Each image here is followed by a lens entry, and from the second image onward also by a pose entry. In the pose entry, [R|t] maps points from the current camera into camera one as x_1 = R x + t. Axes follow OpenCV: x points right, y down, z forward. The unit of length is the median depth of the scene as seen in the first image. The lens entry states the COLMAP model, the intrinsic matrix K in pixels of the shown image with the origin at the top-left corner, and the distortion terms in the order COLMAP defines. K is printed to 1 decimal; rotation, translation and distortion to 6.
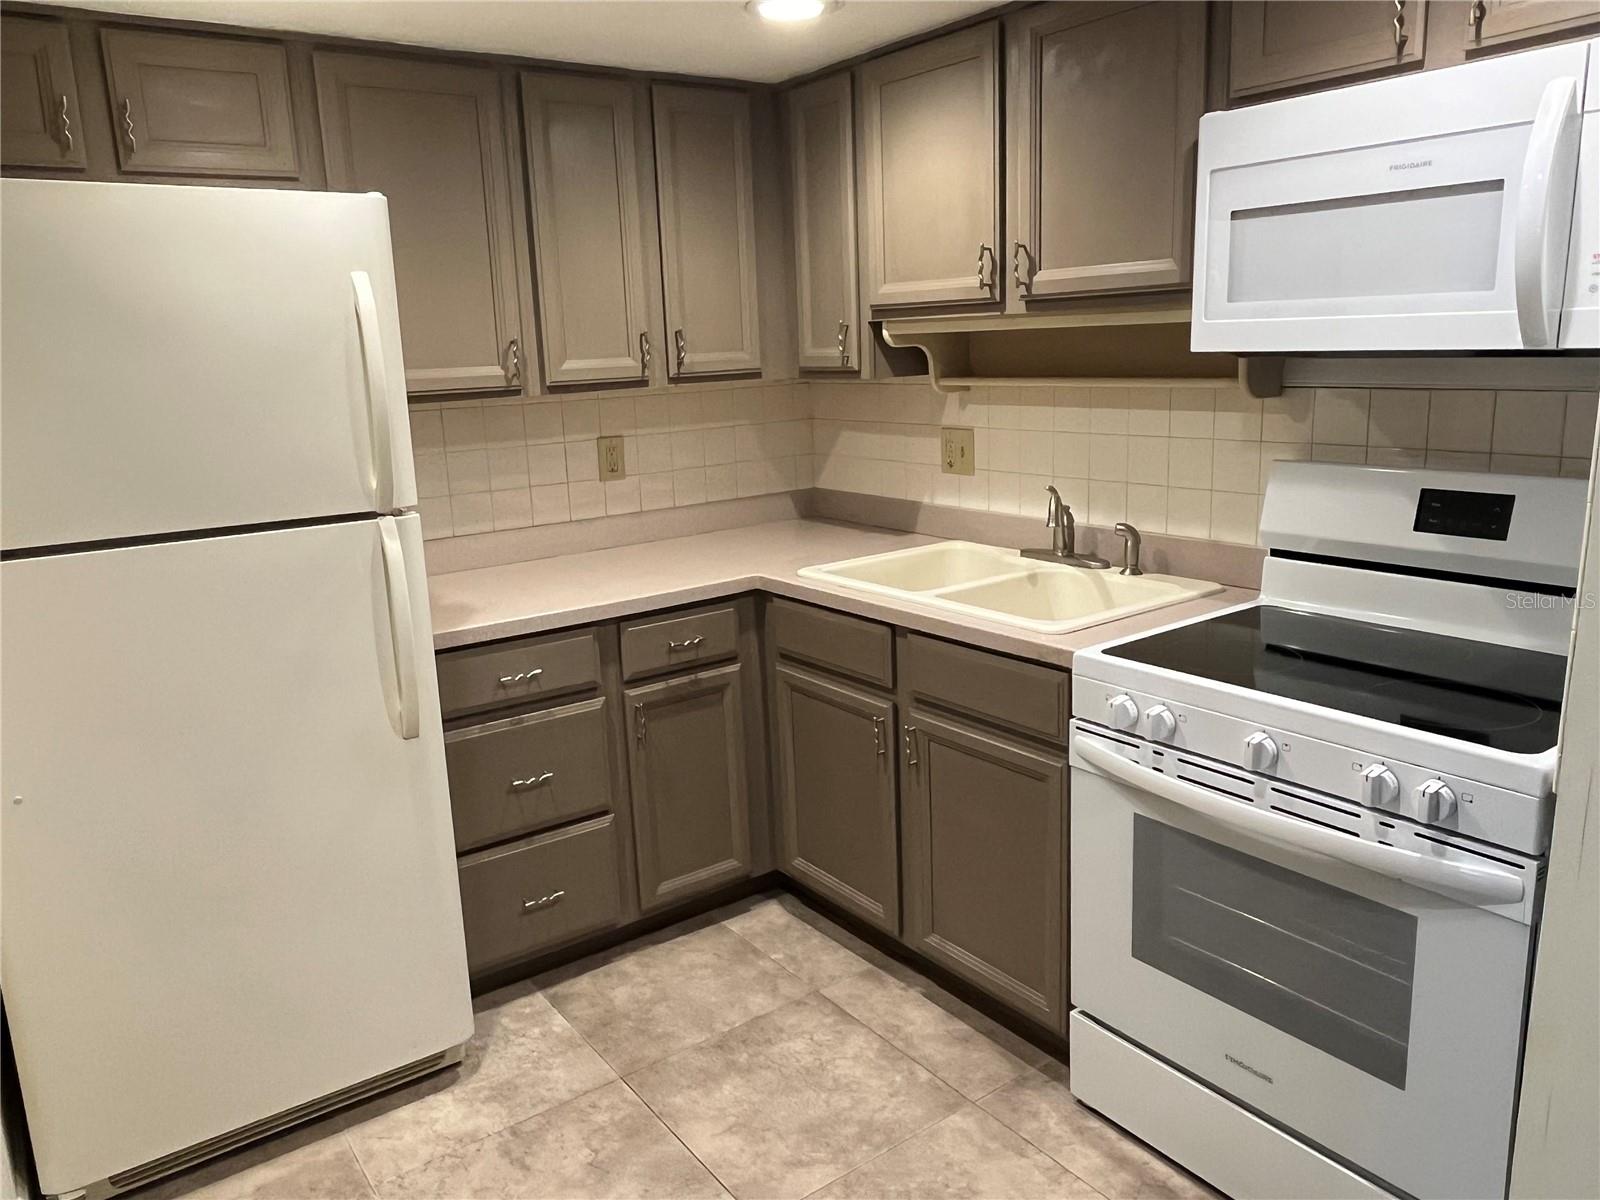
lens RADIAL K [[1138.3, 0, 795.0], [0, 1138.3, 591.5], [0, 0, 1]] dist [-0.001129, -0.003003]
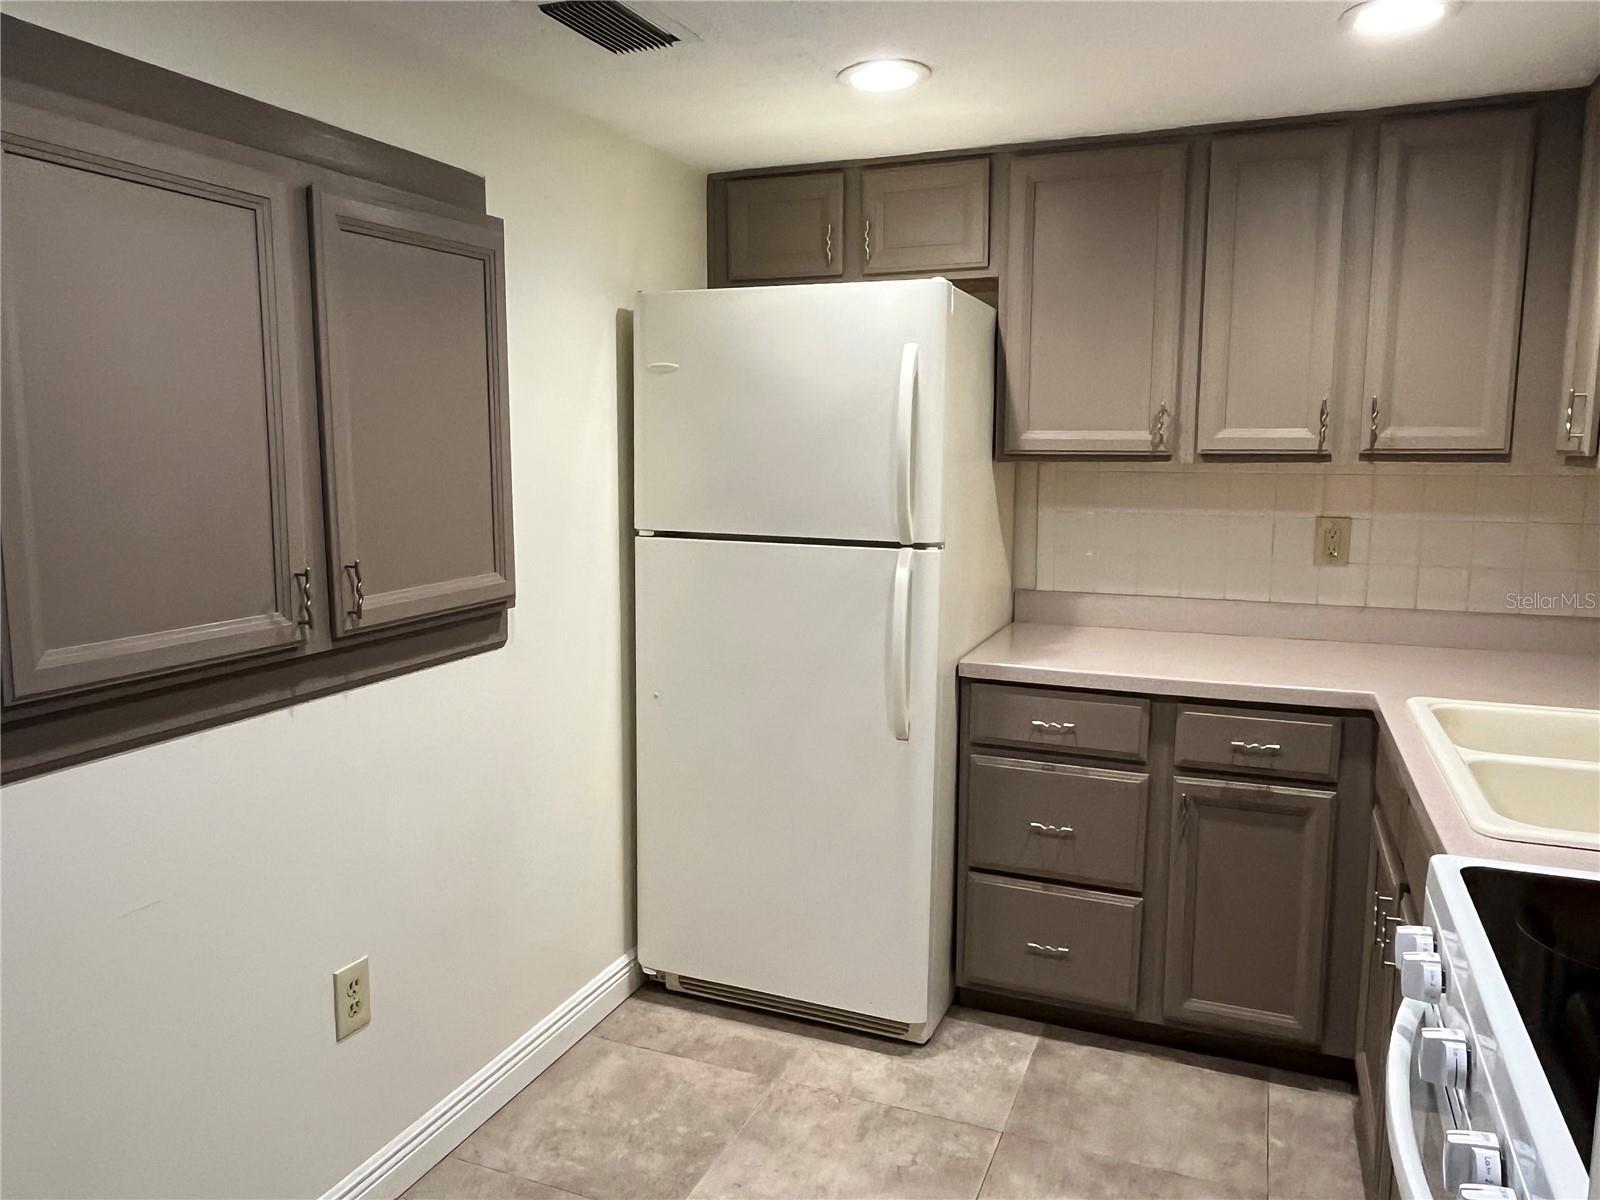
lens RADIAL K [[1138.3, 0, 793.9], [0, 1138.3, 602.2], [0, 0, 1]] dist [-0.001129, -0.003003]
pose [[0.523551, 0.160696, -0.836702, 0.451260], [-0.205249, 0.976918, 0.059195, -0.044254], [0.826902, 0.140741, 0.544450, 0.207893]]
